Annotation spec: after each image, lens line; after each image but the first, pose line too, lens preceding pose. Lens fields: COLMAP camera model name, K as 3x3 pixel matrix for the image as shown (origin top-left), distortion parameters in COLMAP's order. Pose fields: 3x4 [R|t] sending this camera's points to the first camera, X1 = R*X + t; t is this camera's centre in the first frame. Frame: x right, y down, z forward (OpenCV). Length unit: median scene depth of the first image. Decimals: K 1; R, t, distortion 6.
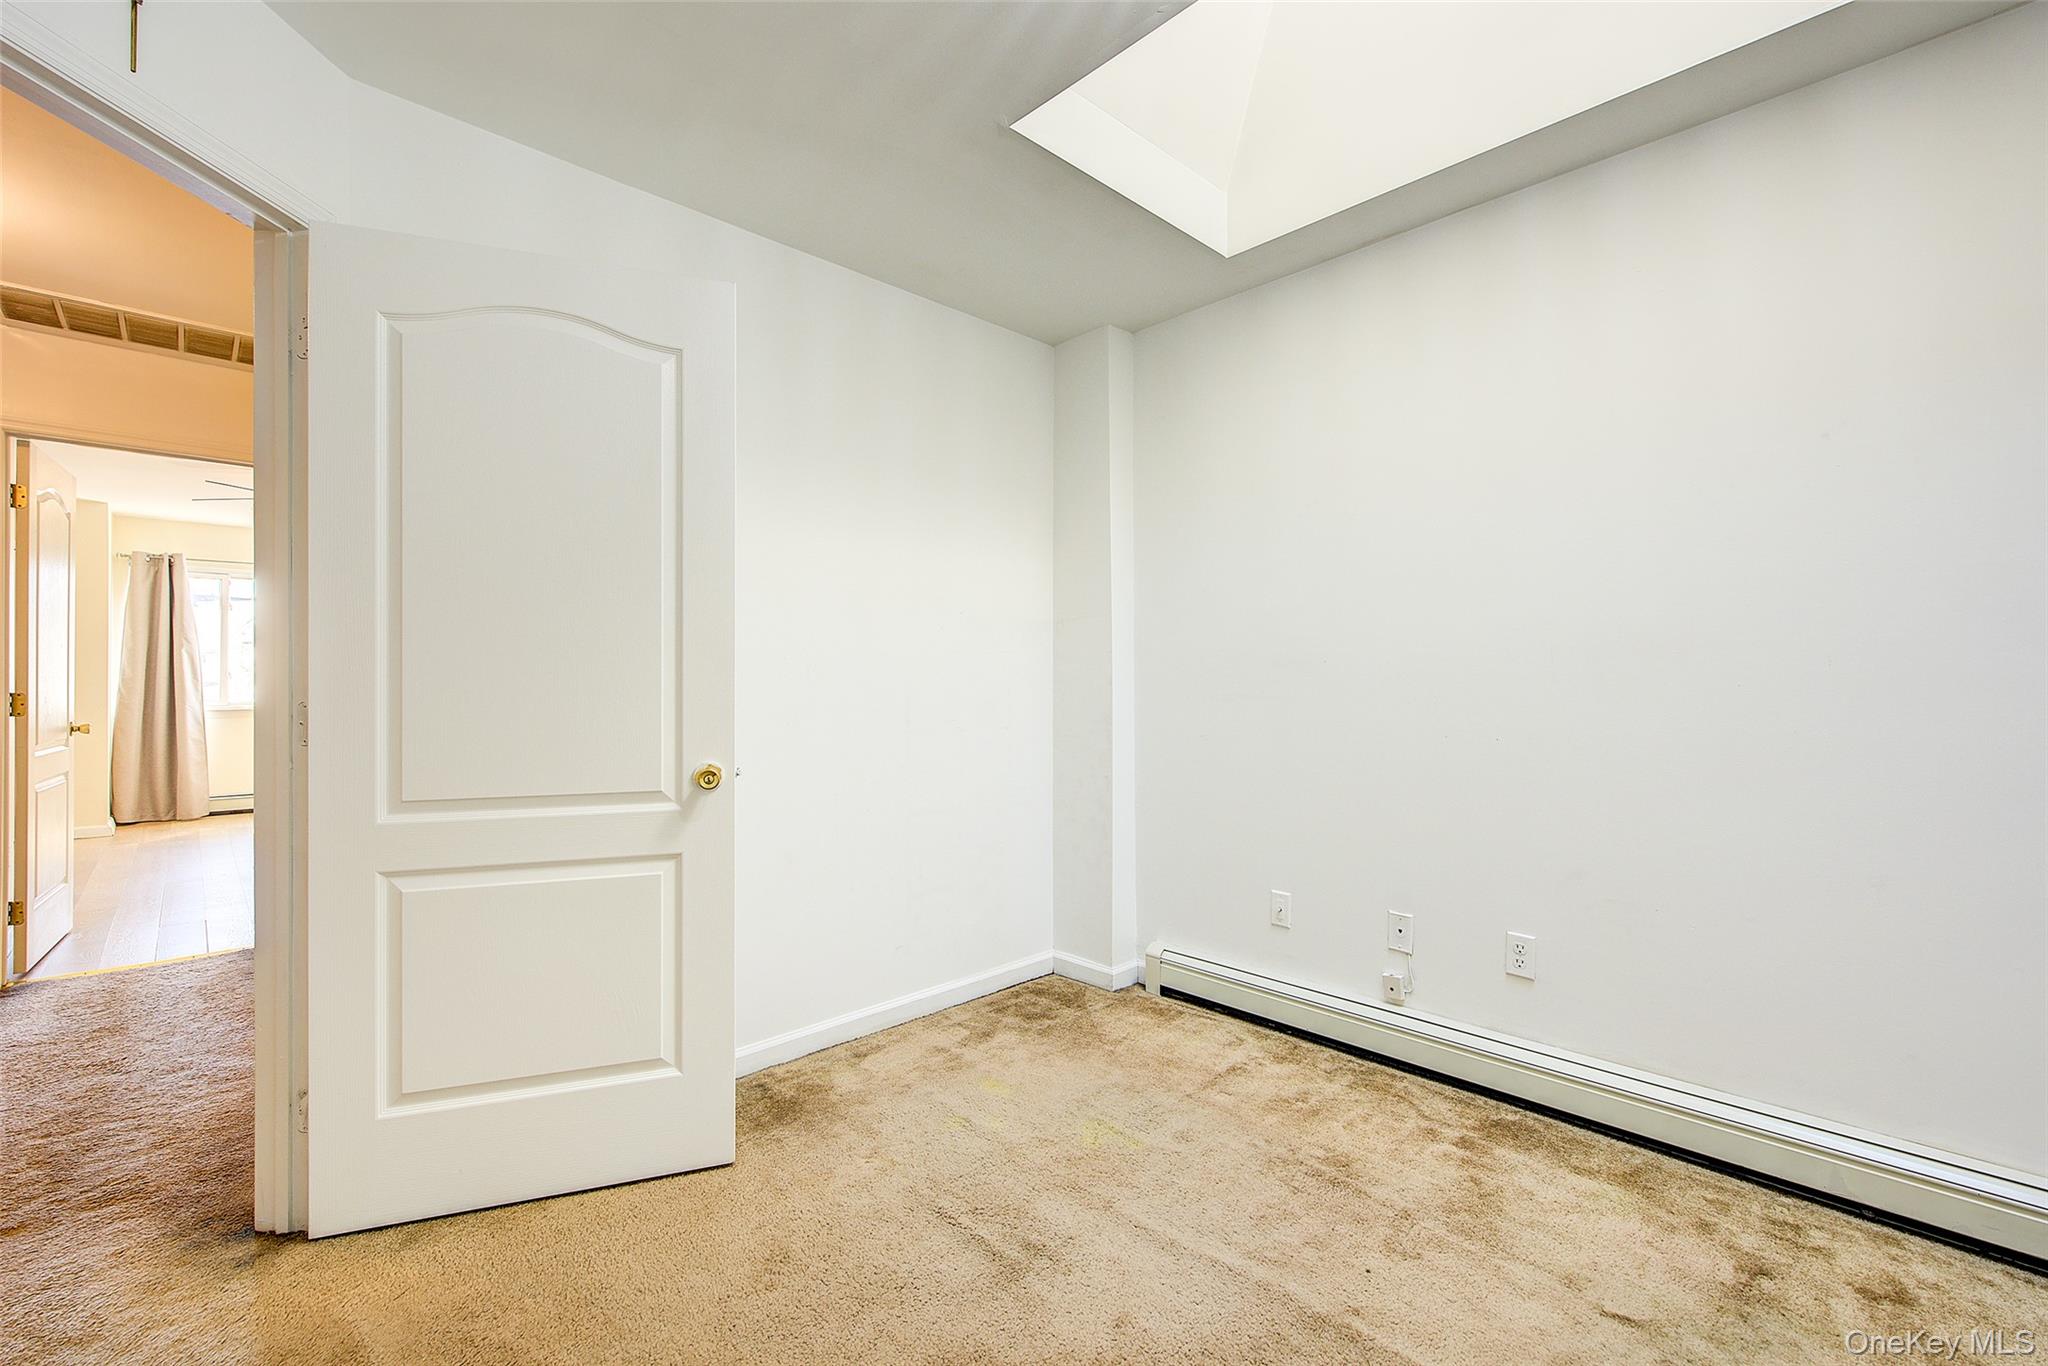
lens RADIAL K [[844.1, 0, 1025.1], [0, 844.1, 680.1], [0, 0, 1]] dist [0.004050, -0.001996]
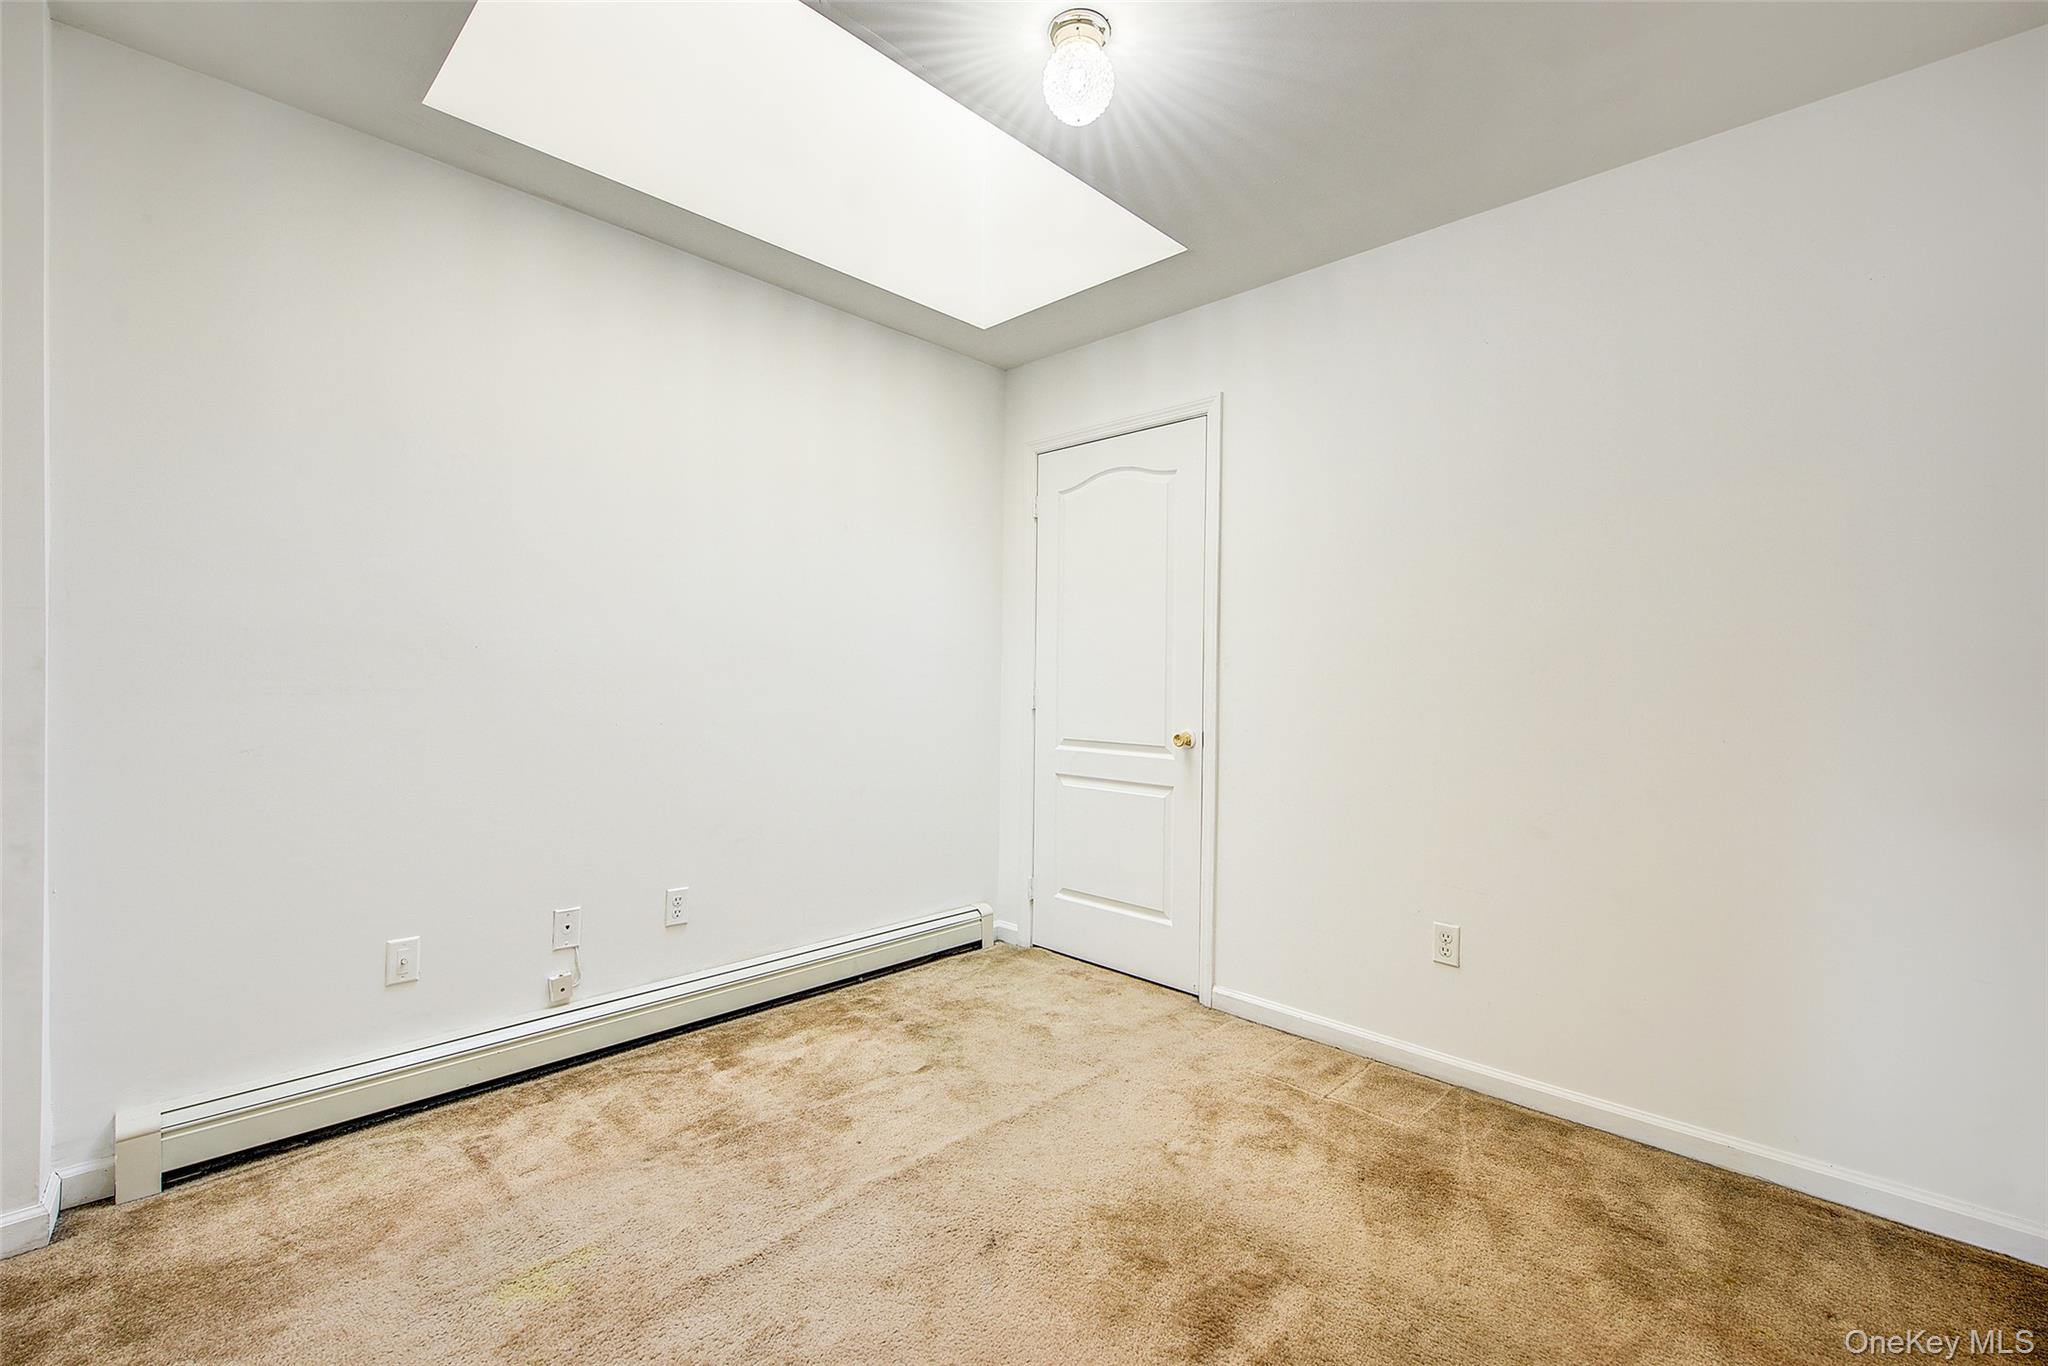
lens RADIAL K [[844.1, 0, 1025.1], [0, 844.1, 684.7], [0, 0, 1]] dist [0.004050, -0.001996]
pose [[0.000303, -0.008705, 0.999962, -0.571615], [-0.013147, 0.999876, 0.008708, 0.001775], [-0.999914, -0.013150, 0.000188, 0.513258]]
